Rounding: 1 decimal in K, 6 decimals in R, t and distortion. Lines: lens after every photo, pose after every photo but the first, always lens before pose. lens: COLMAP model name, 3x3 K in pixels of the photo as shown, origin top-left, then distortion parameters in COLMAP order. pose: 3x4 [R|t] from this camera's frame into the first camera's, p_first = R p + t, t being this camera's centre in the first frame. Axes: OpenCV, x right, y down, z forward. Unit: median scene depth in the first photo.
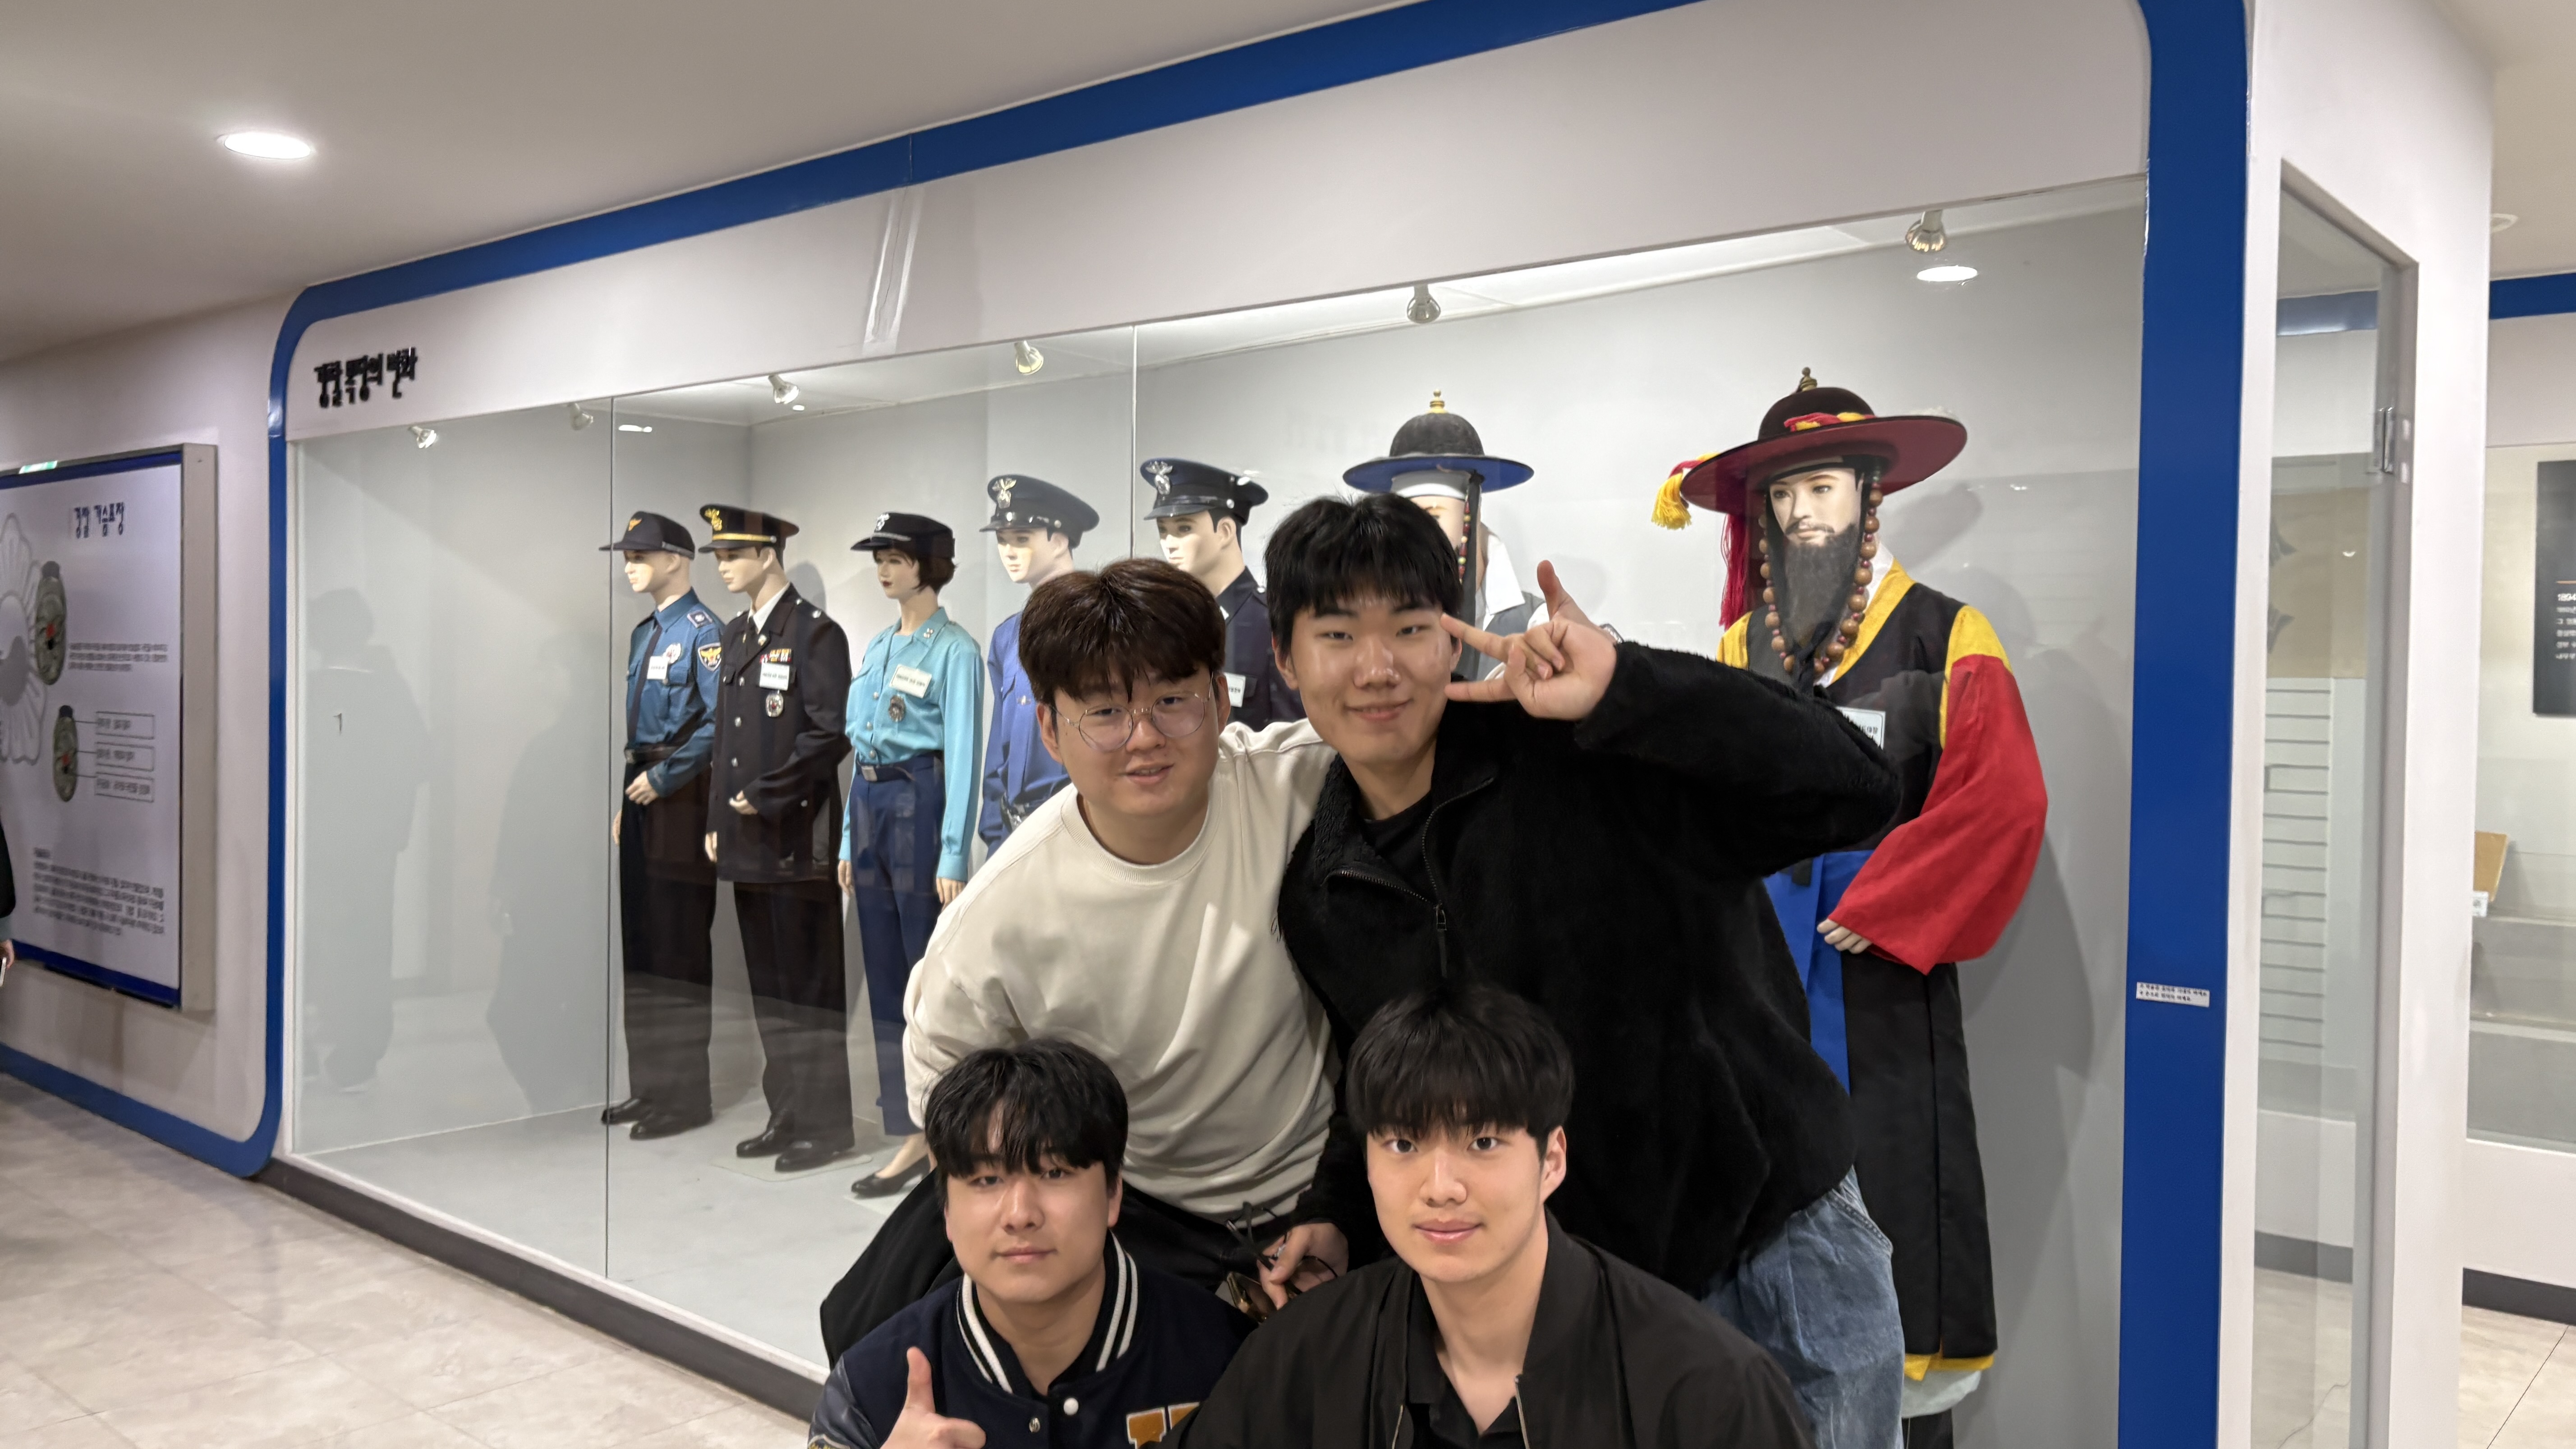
lens RADIAL K [[1900.4, 0, 1288.0], [0, 1900.4, 724.5], [0, 0, 1]] dist [-0.009201, -0.004474]
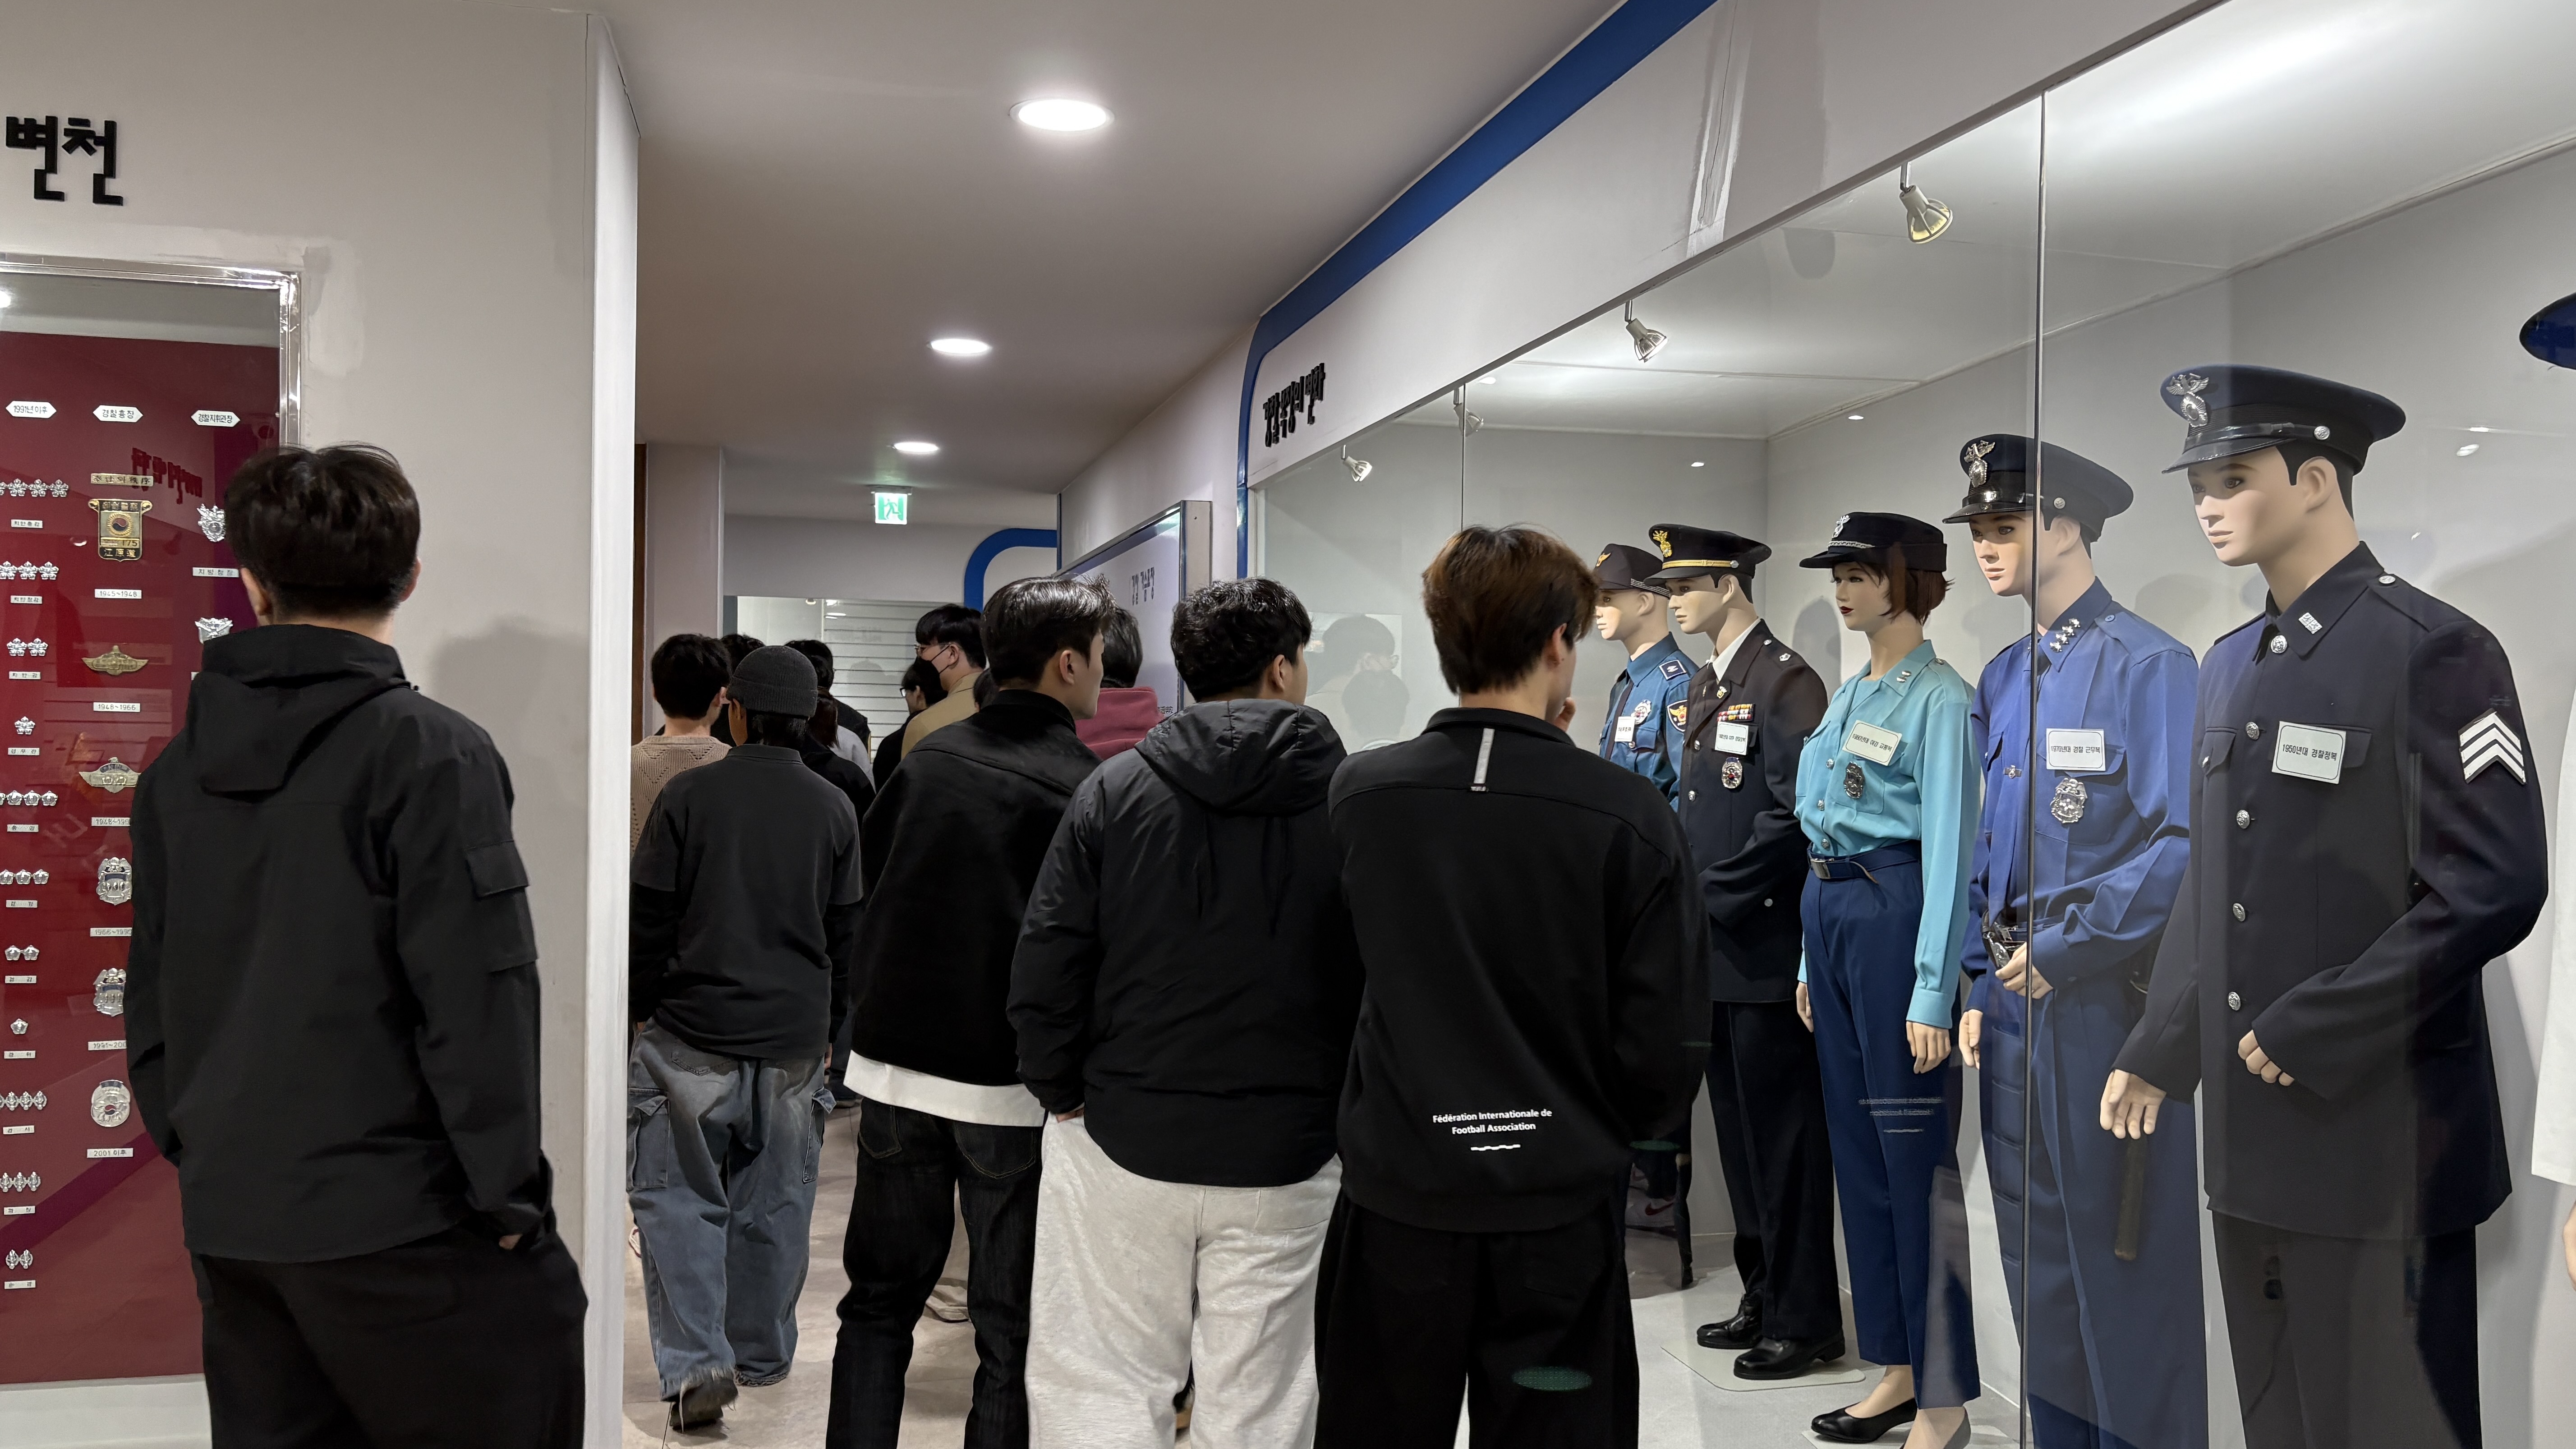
lens RADIAL K [[1900.4, 0, 1288.0], [0, 1900.4, 724.5], [0, 0, 1]] dist [-0.009201, -0.004474]
pose [[0.813107, -0.003384, -0.582104, 0.039293], [-0.019468, 0.999266, -0.033001, -0.001789], [0.581788, 0.038166, 0.812444, 0.278987]]
